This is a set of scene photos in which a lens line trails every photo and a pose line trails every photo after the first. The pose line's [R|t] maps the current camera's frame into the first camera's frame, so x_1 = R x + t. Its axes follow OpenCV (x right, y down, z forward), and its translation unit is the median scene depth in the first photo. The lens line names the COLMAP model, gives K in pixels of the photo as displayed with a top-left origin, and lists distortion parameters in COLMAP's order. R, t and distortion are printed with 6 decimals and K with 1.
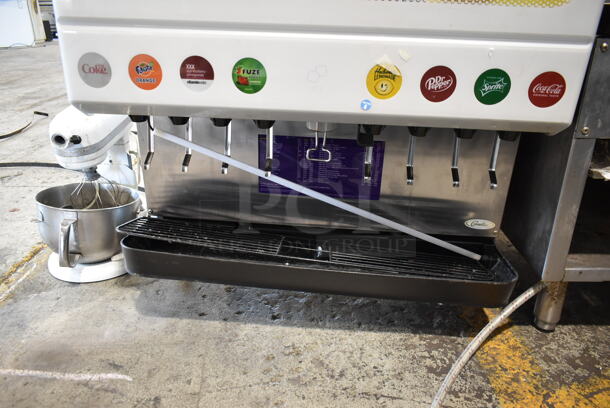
lens RADIAL K [[461.8, 0, 304.9], [0, 461.8, 200.6], [0, 0, 1]] dist [-0.020597, 0.010812]
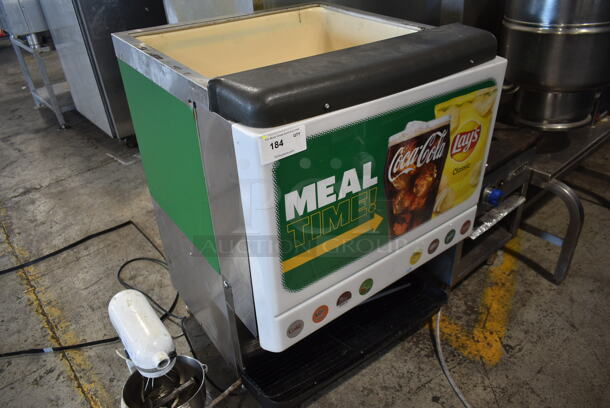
lens RADIAL K [[461.8, 0, 305.8], [0, 461.8, 204.9], [0, 0, 1]] dist [-0.020597, 0.010812]
pose [[0.751047, -0.394314, 0.529570, -1.115112], [0.314966, 0.918903, 0.237516, -1.053449], [-0.580279, -0.011589, 0.814335, -0.330568]]
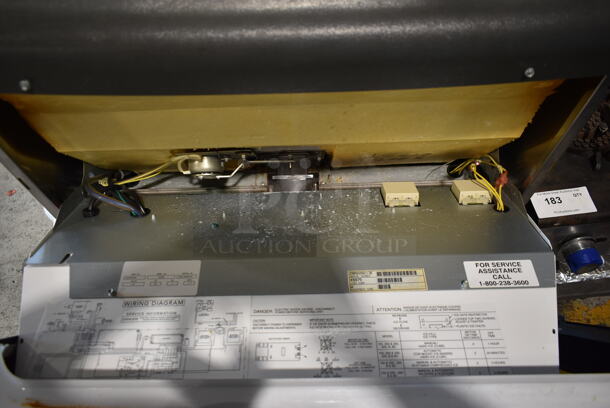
lens RADIAL K [[461.8, 0, 301.4], [0, 461.8, 202.7], [0, 0, 1]] dist [-0.020597, 0.010812]
pose [[0.992921, -0.117590, 0.016724, 0.051007], [0.088191, 0.824229, 0.559347, -1.151399], [-0.079558, -0.553912, 0.828765, 0.091457]]
